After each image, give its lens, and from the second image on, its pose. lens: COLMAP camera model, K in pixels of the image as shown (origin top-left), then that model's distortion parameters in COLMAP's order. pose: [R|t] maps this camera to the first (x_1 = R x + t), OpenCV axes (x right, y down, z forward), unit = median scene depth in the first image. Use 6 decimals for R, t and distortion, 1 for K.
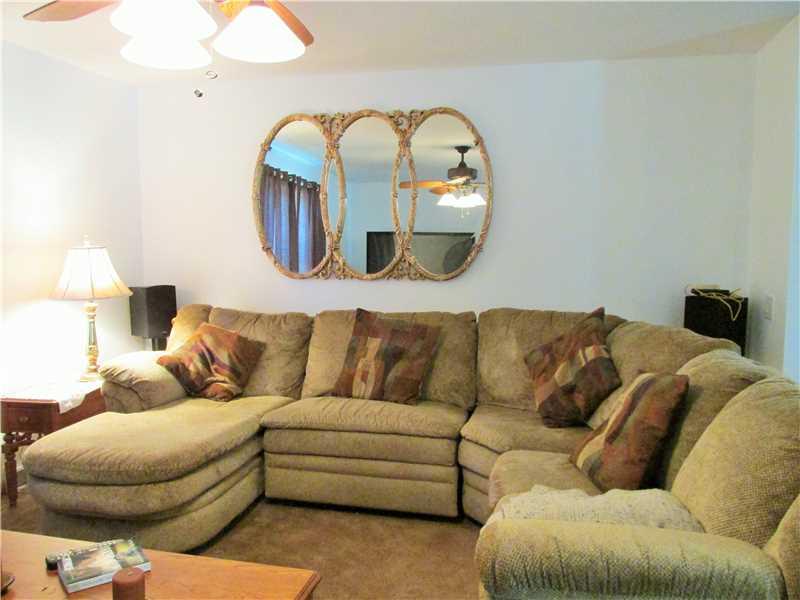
lens RADIAL K [[668.9, 0, 400.0], [0, 668.9, 300.0], [0, 0, 1]] dist [-0.025657, 0.000099]
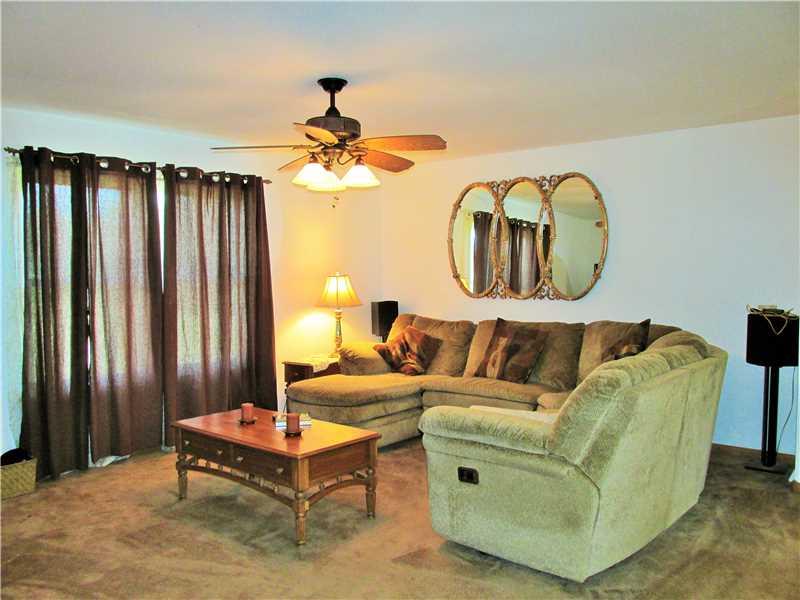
lens RADIAL K [[668.9, 0, 400.0], [0, 668.9, 300.0], [0, 0, 1]] dist [-0.025657, 0.000099]
pose [[0.890714, 0.014322, -0.454338, 0.404304], [-0.034456, 0.998755, -0.036068, 0.033799], [0.453256, 0.047781, 0.890099, -0.382557]]
